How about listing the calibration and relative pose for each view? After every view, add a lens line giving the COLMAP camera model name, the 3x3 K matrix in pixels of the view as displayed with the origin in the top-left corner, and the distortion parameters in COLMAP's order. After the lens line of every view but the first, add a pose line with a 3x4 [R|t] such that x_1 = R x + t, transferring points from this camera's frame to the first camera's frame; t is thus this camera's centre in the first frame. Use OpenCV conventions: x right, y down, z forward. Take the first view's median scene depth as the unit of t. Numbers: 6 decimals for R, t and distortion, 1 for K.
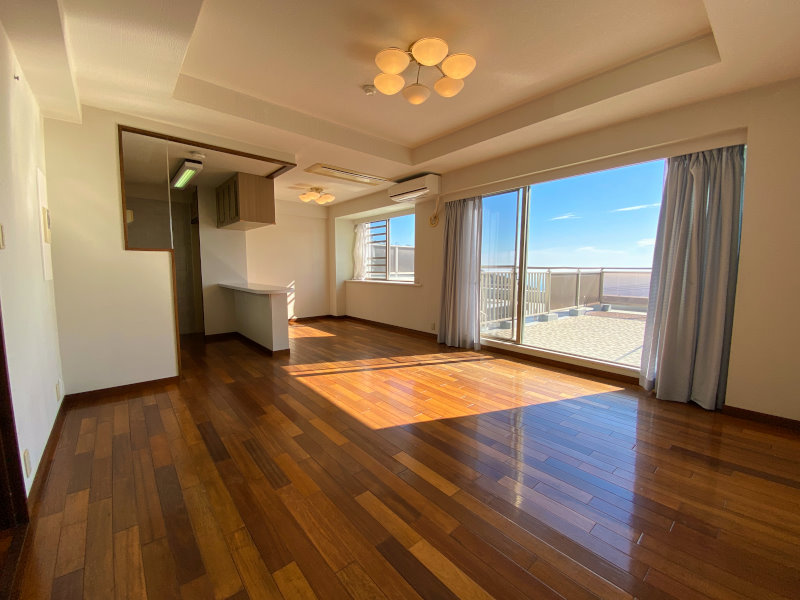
lens RADIAL K [[322.3, 0, 400.2], [0, 322.3, 300.4], [0, 0, 1]] dist [0.032119, -0.031240]
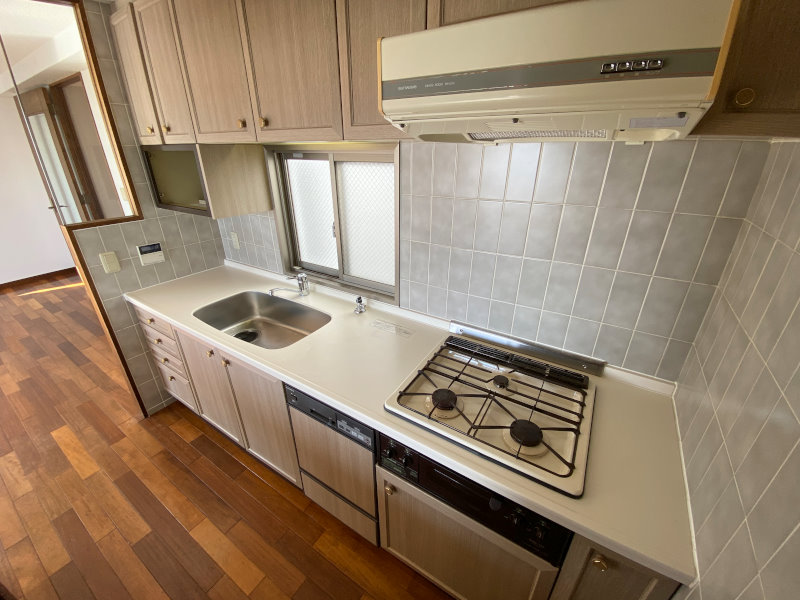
lens RADIAL K [[325.9, 0, 397.7], [0, 325.9, 297.5], [0, 0, 1]] dist [0.024198, -0.021606]
pose [[-0.961264, 0.110881, -0.252344, -0.847740], [-0.029861, 0.868233, 0.495257, -0.264354], [0.274008, 0.483608, -0.831290, 1.297777]]
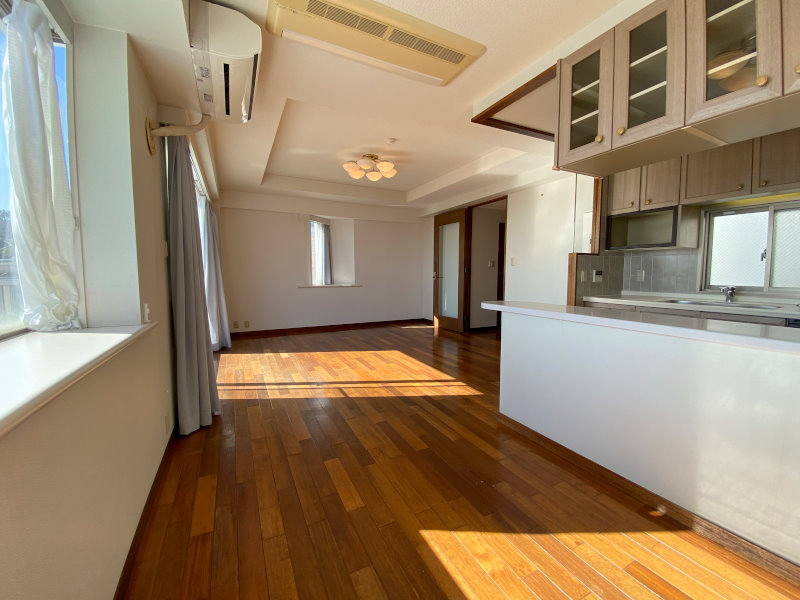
lens RADIAL K [[325.9, 0, 397.7], [0, 325.9, 297.5], [0, 0, 1]] dist [0.024198, -0.021606]
pose [[-0.968438, -0.019940, 0.248456, -0.331607], [0.024065, 0.984658, 0.172827, -0.163862], [-0.248091, 0.173351, -0.953100, 1.672000]]
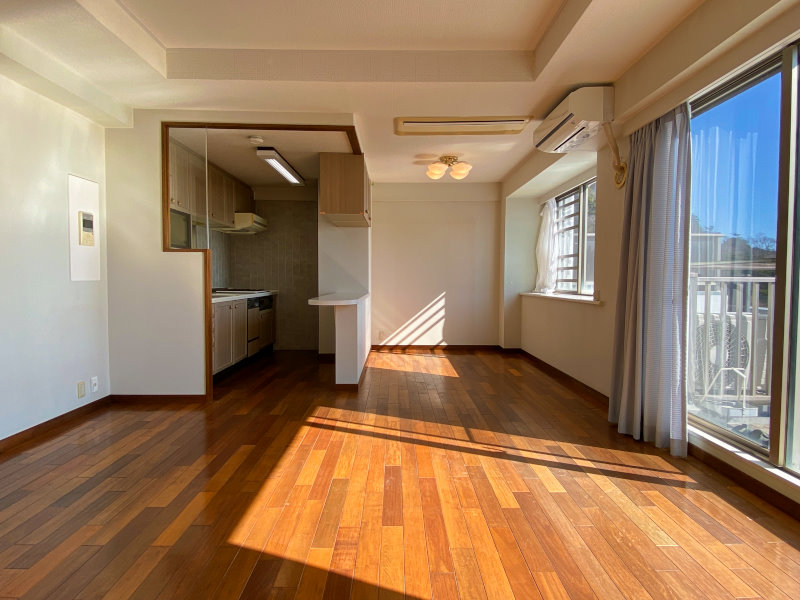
lens RADIAL K [[439.6, 0, 400.0], [0, 439.6, 300.0], [0, 0, 1]] dist [0.013290, -0.002404]
pose [[0.762271, 0.032561, -0.646439, 0.373529], [-0.065516, 0.997486, -0.027011, -0.017377], [0.643934, 0.062942, 0.762487, 0.331995]]
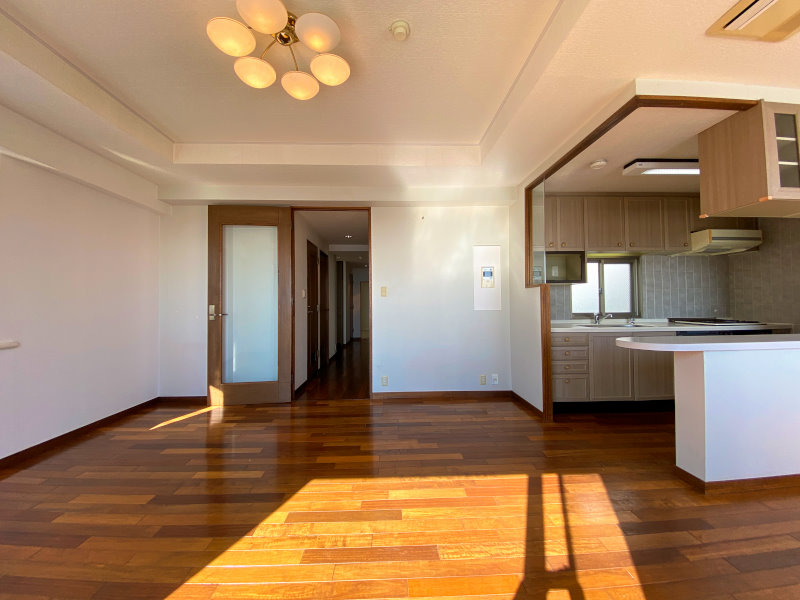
lens RADIAL K [[325.9, 0, 397.7], [0, 325.9, 297.5], [0, 0, 1]] dist [0.024198, -0.021606]
pose [[-0.629307, -0.013078, -0.777046, 0.286343], [-0.070280, 0.996719, 0.040143, -0.096234], [0.773972, 0.079874, -0.628162, 1.000442]]
